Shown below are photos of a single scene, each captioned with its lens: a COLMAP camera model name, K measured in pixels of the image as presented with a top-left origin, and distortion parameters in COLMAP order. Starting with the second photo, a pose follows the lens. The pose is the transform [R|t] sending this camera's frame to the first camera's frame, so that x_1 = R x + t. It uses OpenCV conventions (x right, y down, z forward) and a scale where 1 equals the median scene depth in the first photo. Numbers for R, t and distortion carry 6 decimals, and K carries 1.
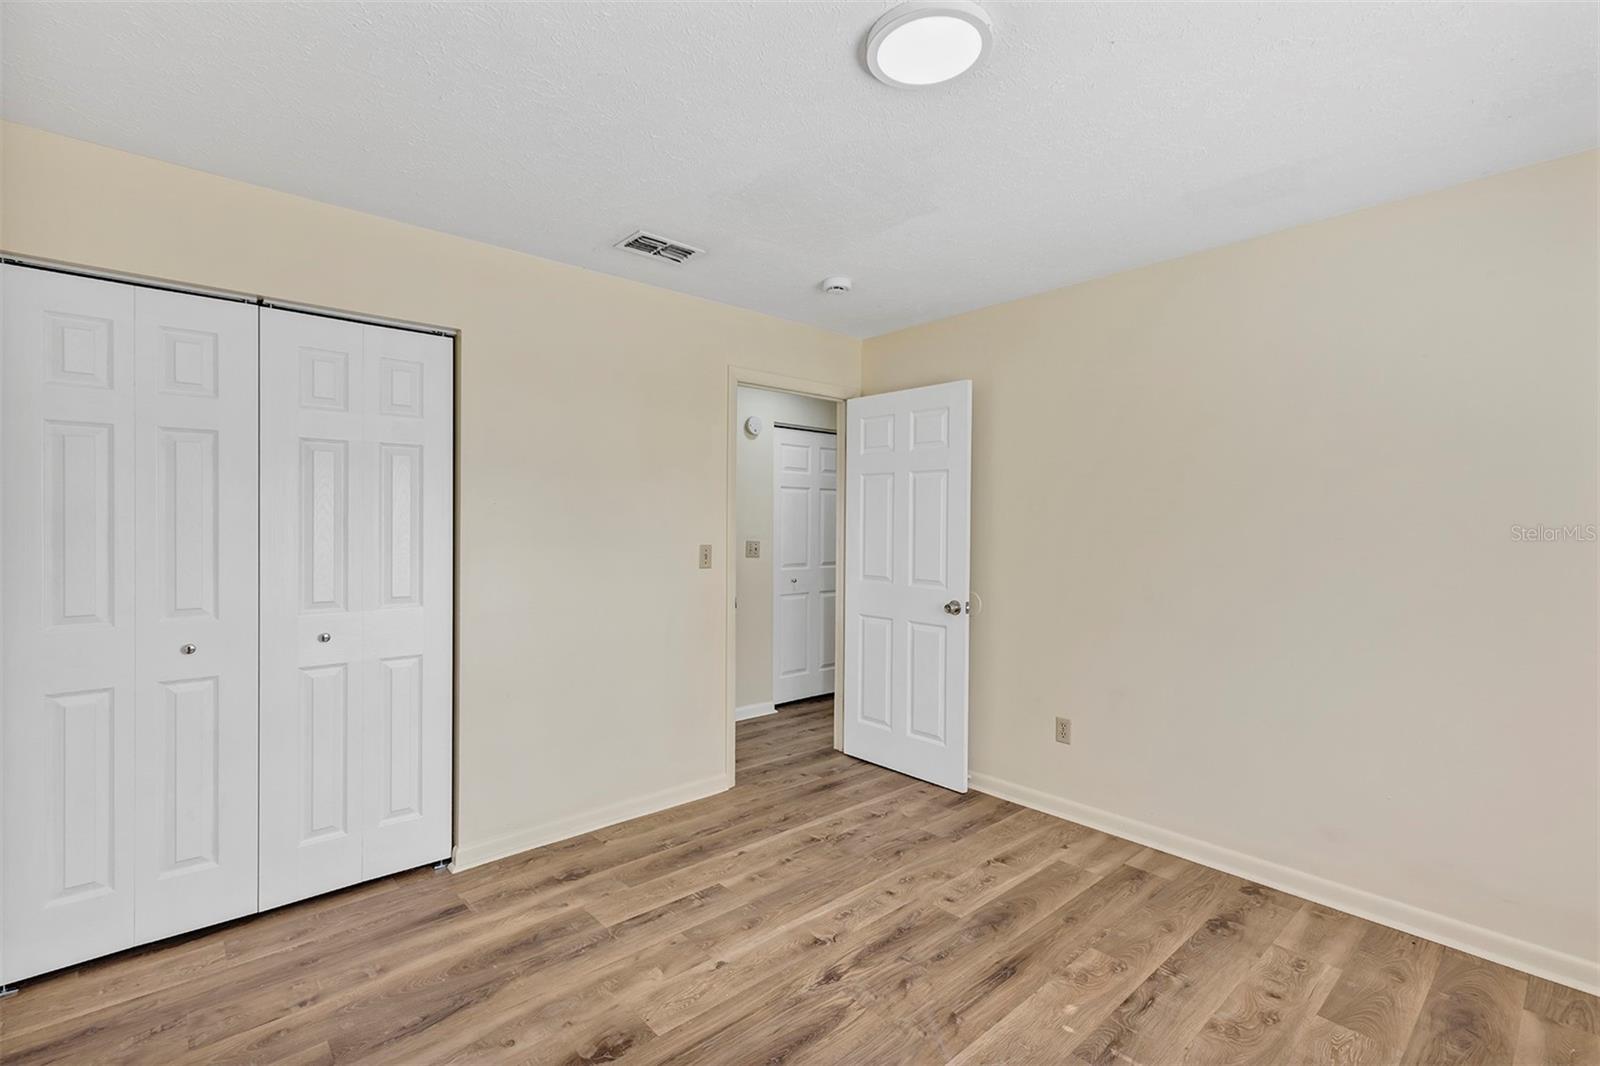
lens RADIAL K [[725.2, 0, 771.5], [0, 725.2, 529.4], [0, 0, 1]] dist [0.004657, 0.001991]
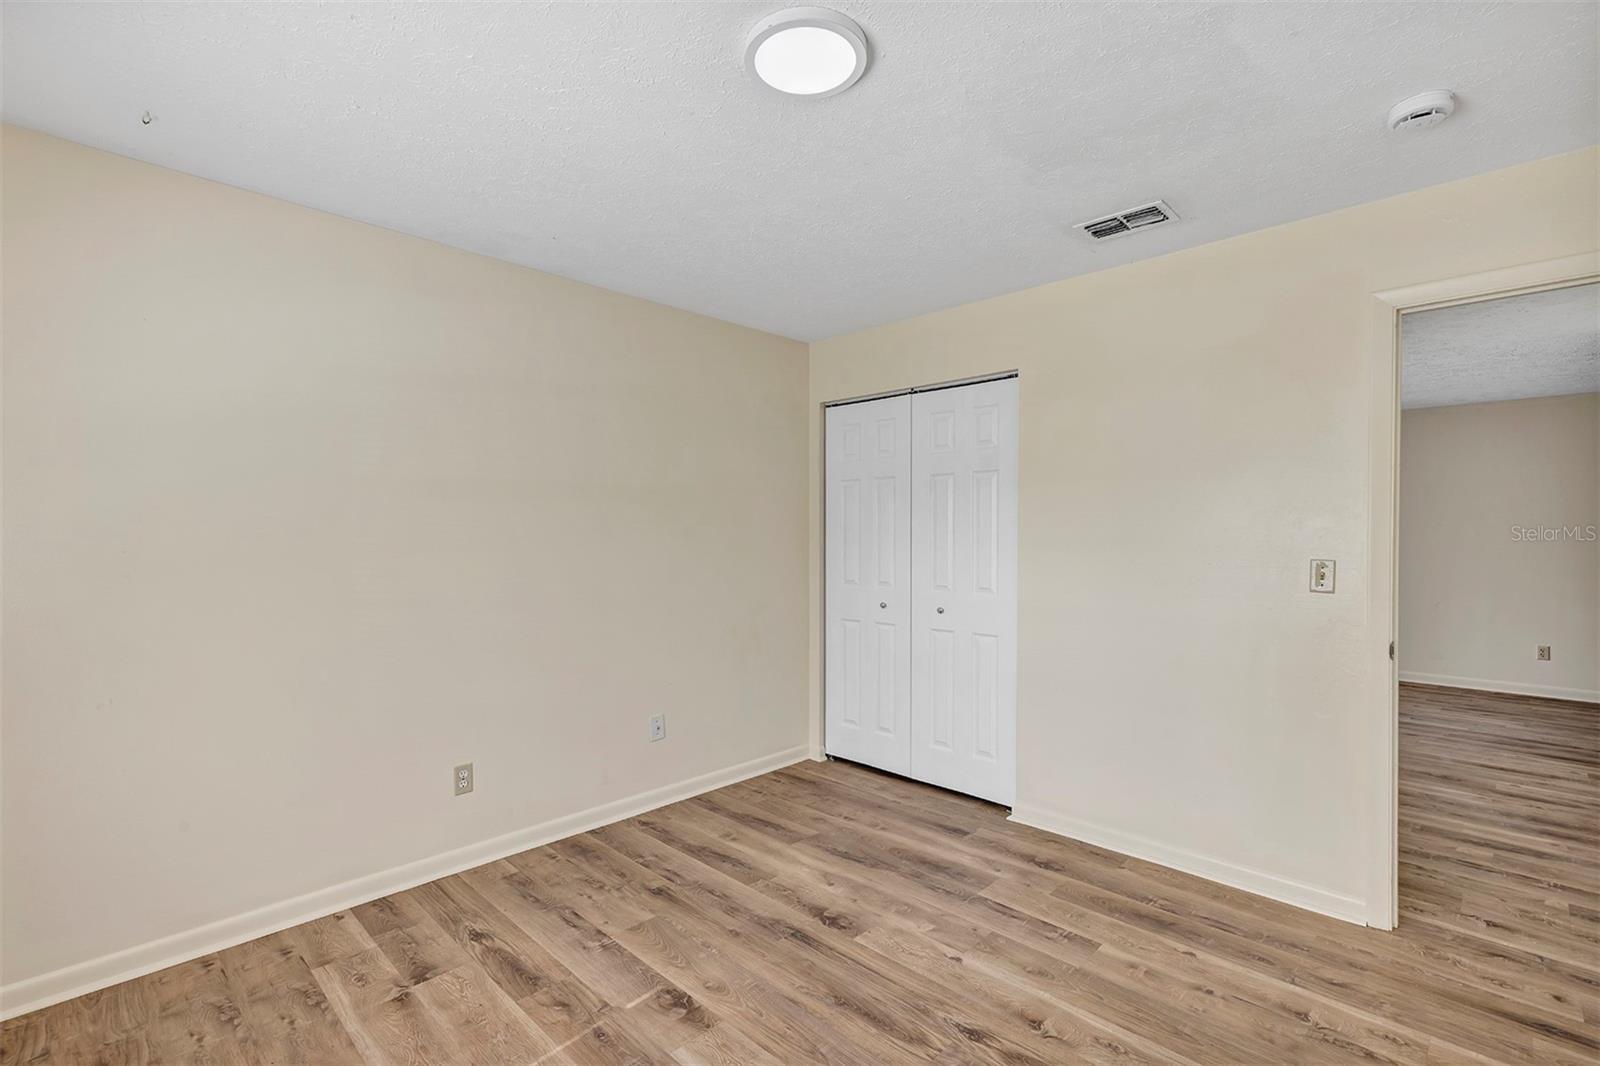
lens RADIAL K [[725.2, 0, 801.5], [0, 725.2, 537.7], [0, 0, 1]] dist [0.004657, 0.001991]
pose [[0.090252, 0.003901, -0.995911, 0.835151], [-0.008695, 0.999957, 0.003129, 0.001052], [0.995881, 0.008377, 0.090282, 0.612835]]
